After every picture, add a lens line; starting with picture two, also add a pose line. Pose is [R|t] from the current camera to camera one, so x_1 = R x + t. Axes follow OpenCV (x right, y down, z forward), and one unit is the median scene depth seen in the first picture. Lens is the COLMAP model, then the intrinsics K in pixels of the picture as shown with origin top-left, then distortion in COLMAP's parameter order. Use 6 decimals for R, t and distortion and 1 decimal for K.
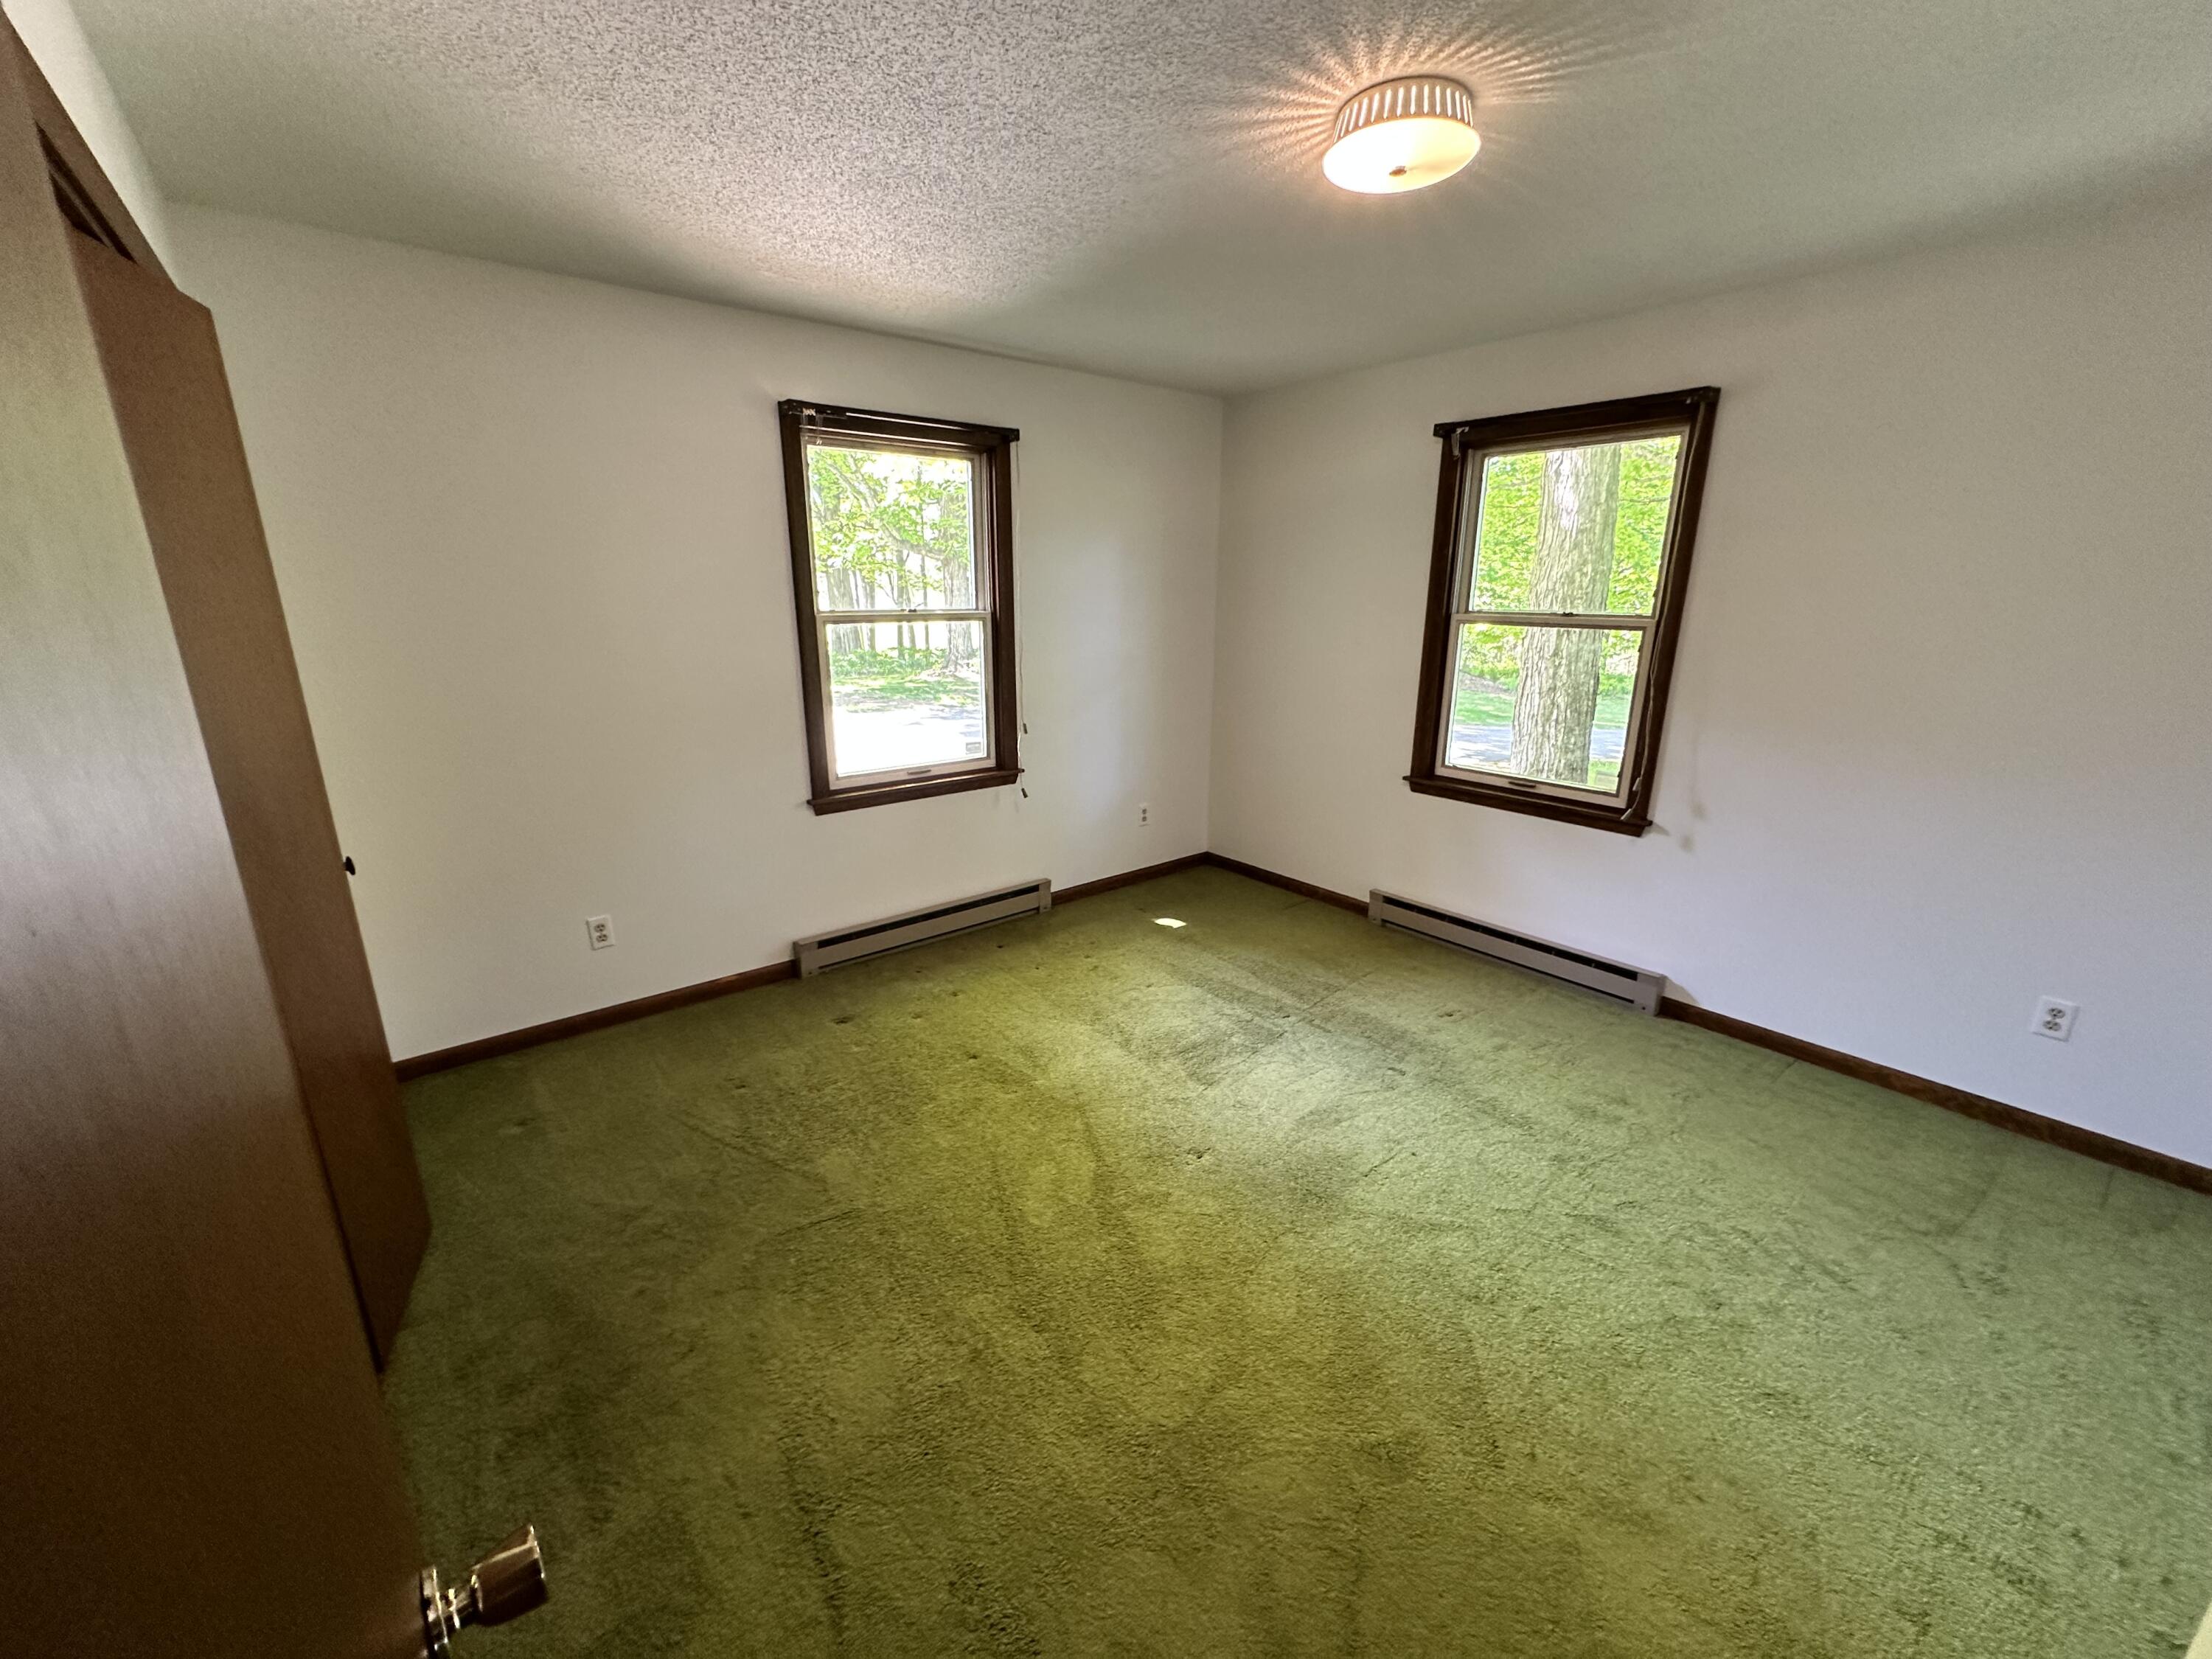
lens RADIAL K [[886.0, 0, 1100.7], [0, 886.0, 840.7], [0, 0, 1]] dist [-0.000101, -0.000344]
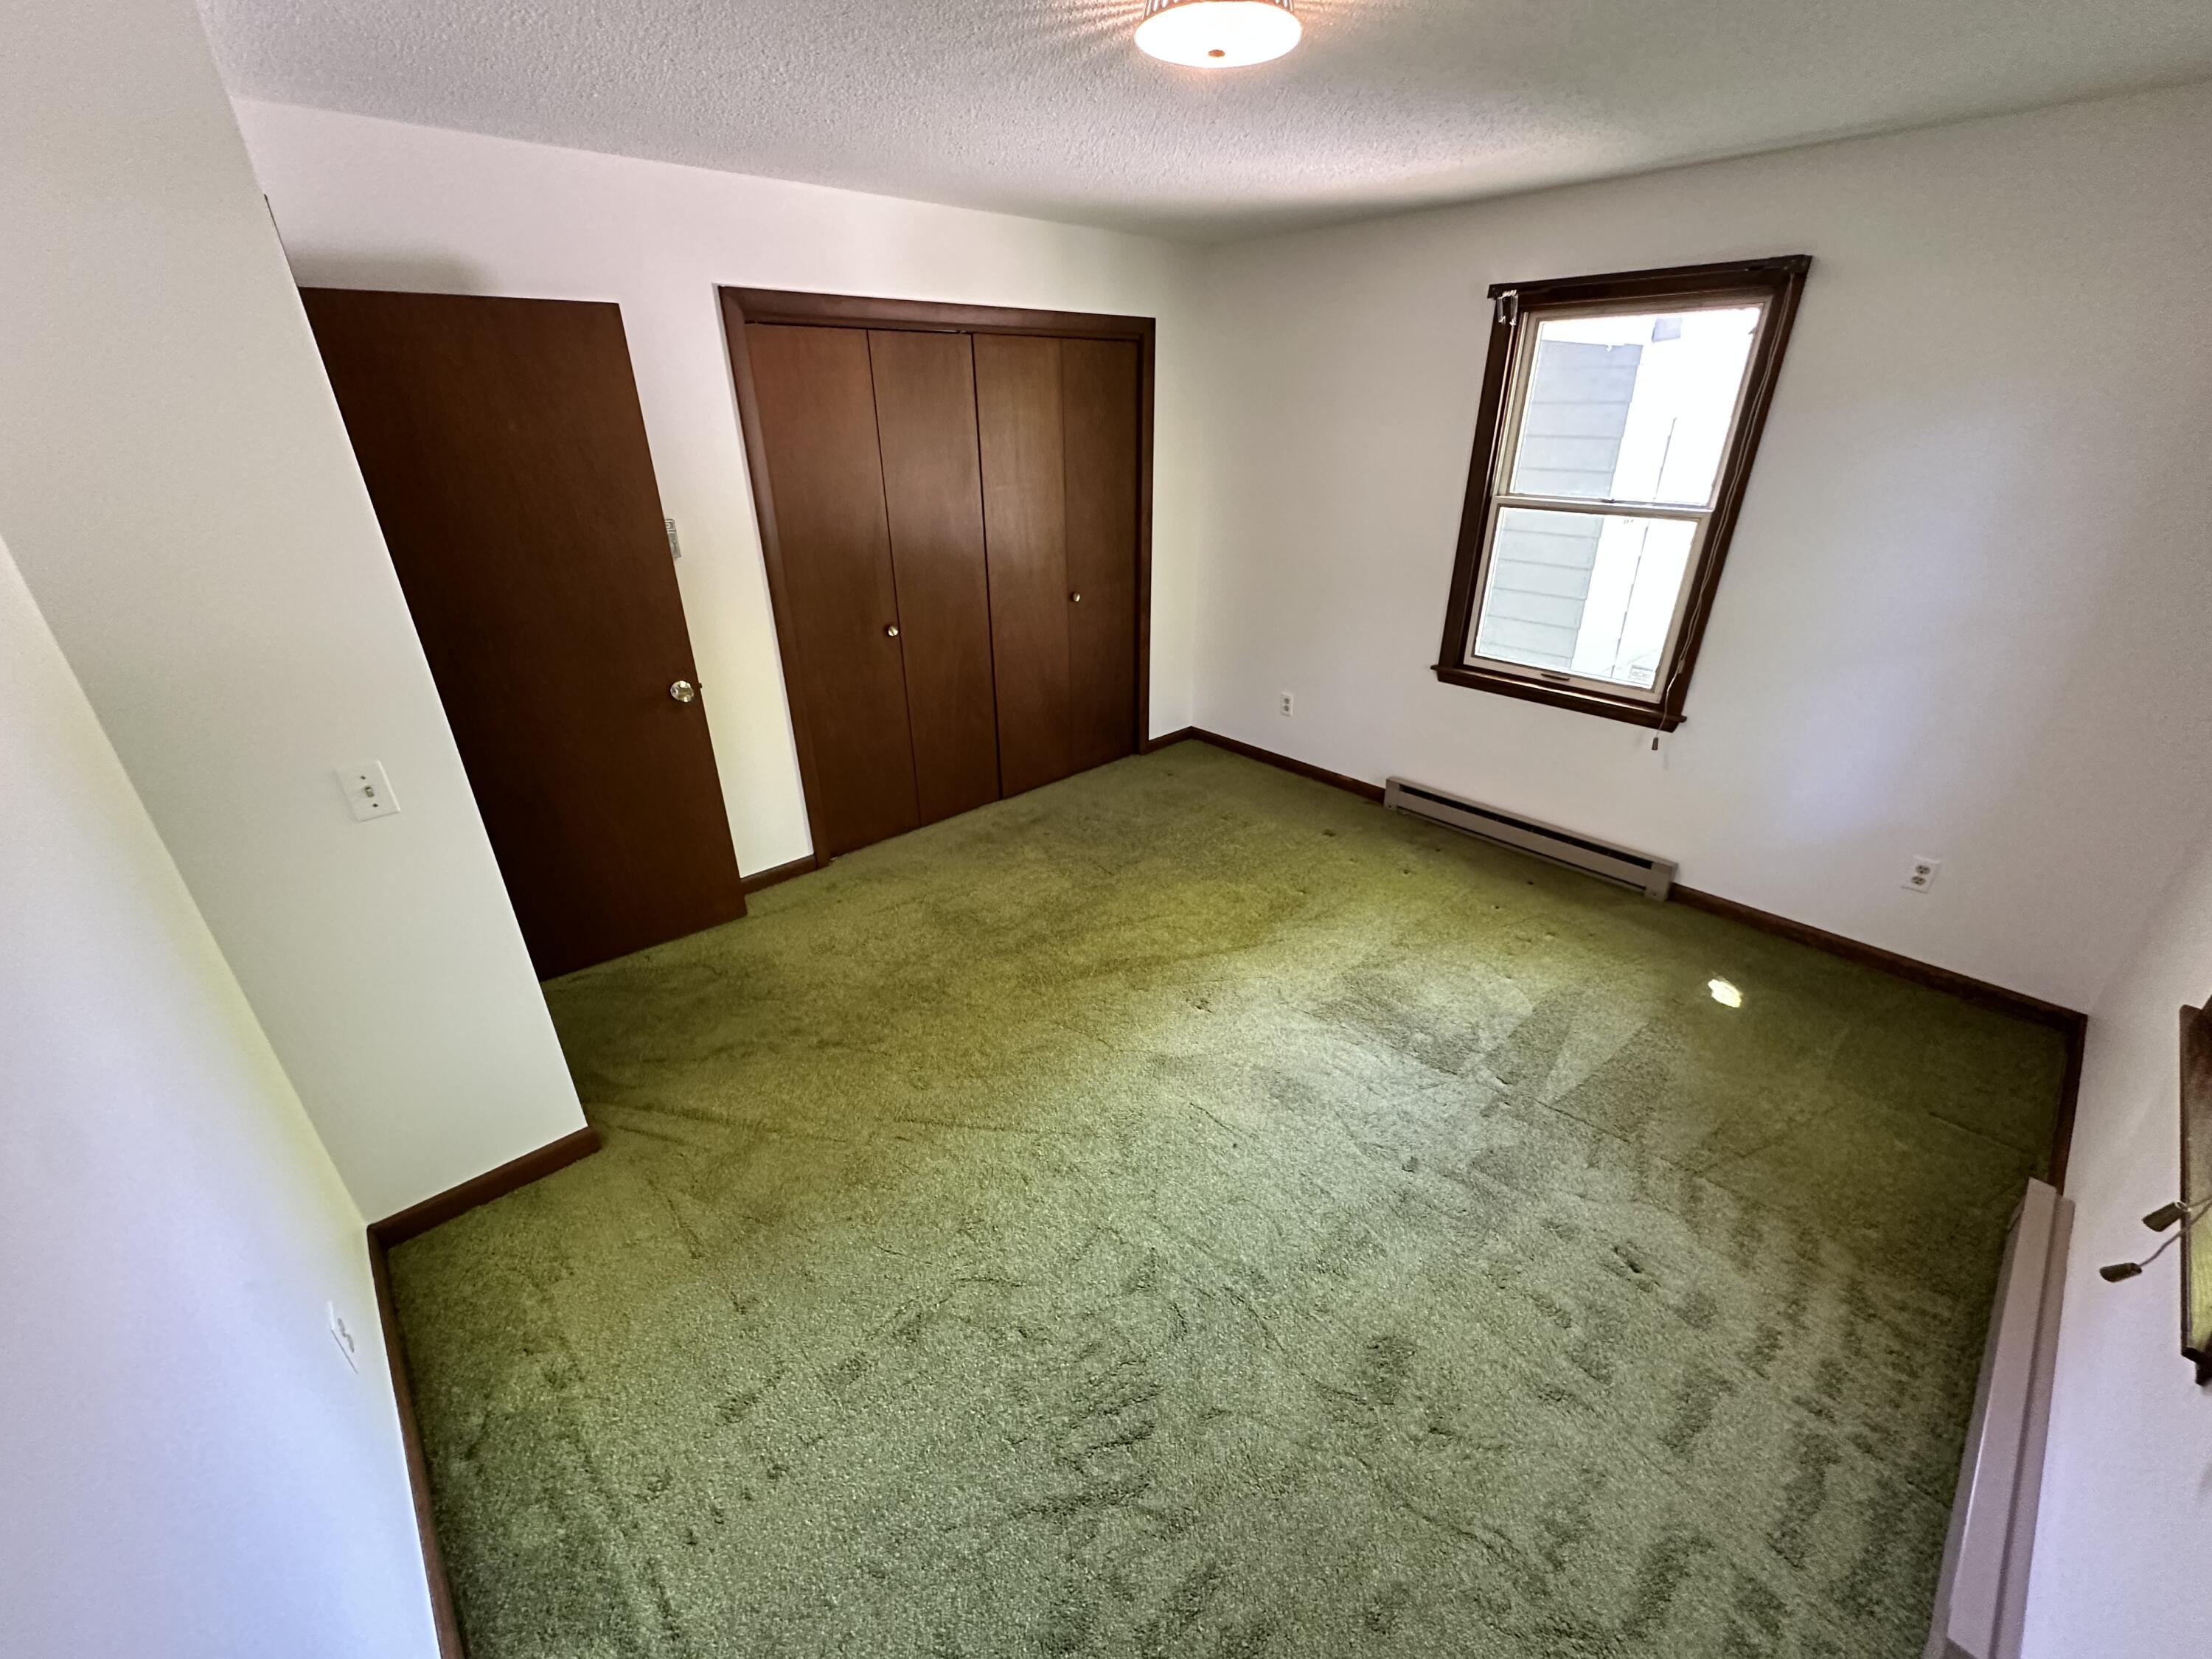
lens RADIAL K [[886.0, 0, 1104.9], [0, 886.0, 831.2], [0, 0, 1]] dist [-0.000101, -0.000344]
pose [[0.053616, 0.430474, -0.901009, 0.751003], [-0.275259, 0.873720, 0.401057, -0.196473], [0.959874, 0.226508, 0.165337, 0.456856]]
